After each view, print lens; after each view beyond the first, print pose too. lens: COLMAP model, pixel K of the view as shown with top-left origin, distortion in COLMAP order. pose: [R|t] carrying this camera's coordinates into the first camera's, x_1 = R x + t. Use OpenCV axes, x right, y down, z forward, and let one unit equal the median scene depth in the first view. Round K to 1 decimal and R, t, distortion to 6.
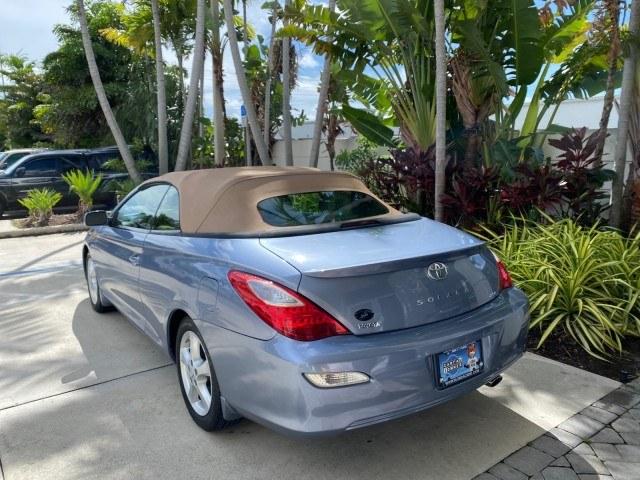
lens RADIAL K [[492.8, 0, 316.9], [0, 492.8, 238.1], [0, 0, 1]] dist [0.022382, -0.027174]
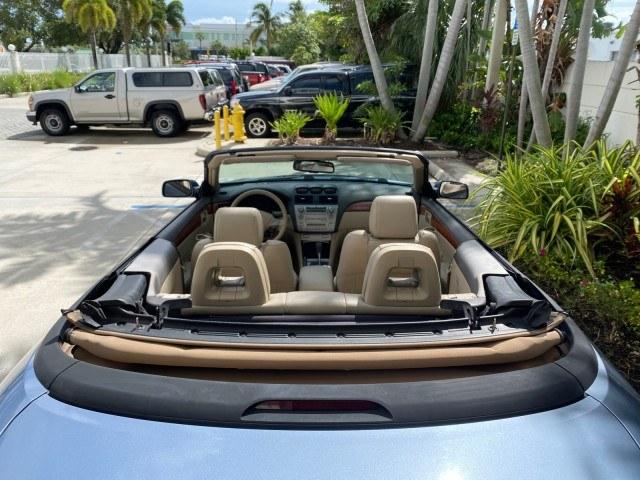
lens RADIAL K [[492.8, 0, 317.6], [0, 492.8, 227.9], [0, 0, 1]] dist [0.022382, -0.027174]
pose [[0.817434, 0.199430, -0.540397, 0.135712], [-0.114998, 0.975768, 0.186149, -0.117598], [0.564426, -0.090020, 0.820561, 0.373851]]
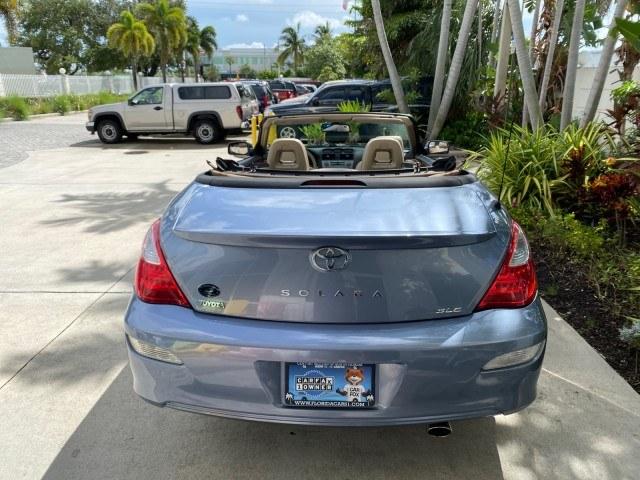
lens RADIAL K [[492.8, 0, 320.1], [0, 492.8, 234.2], [0, 0, 1]] dist [0.022382, -0.027174]
pose [[0.790489, 0.182396, -0.584687, 0.291368], [-0.106897, 0.981062, 0.161524, -0.038547], [0.603076, -0.065181, 0.795016, 0.179536]]
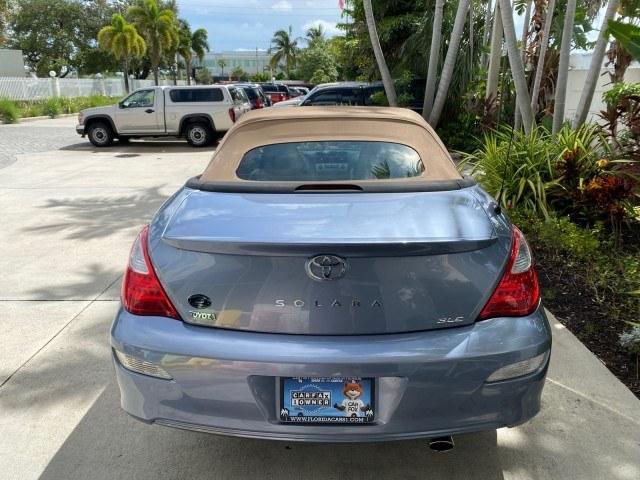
lens RADIAL K [[492.8, 0, 322.0], [0, 492.8, 230.3], [0, 0, 1]] dist [0.022382, -0.027174]
pose [[0.801707, 0.170487, -0.572888, 0.281707], [-0.103577, 0.983585, 0.147760, -0.039725], [0.588675, -0.059122, 0.806205, 0.189310]]
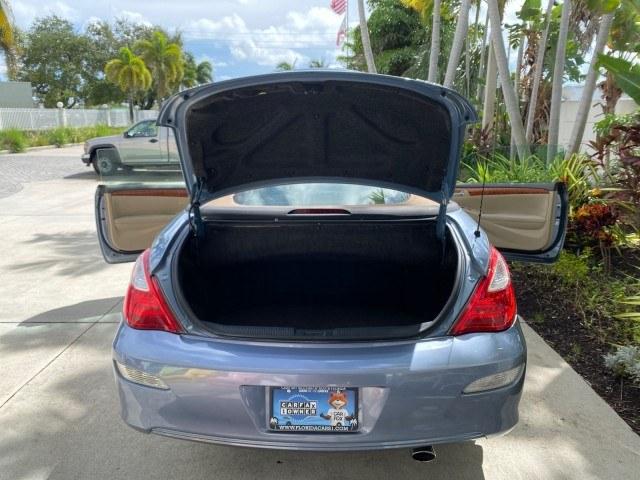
lens RADIAL K [[492.8, 0, 318.5], [0, 492.8, 233.4], [0, 0, 1]] dist [0.022382, -0.027174]
pose [[0.795712, 0.142741, -0.588615, 0.304432], [-0.105168, 0.989632, 0.097818, -0.038323], [0.596475, -0.015932, 0.802474, 0.174111]]
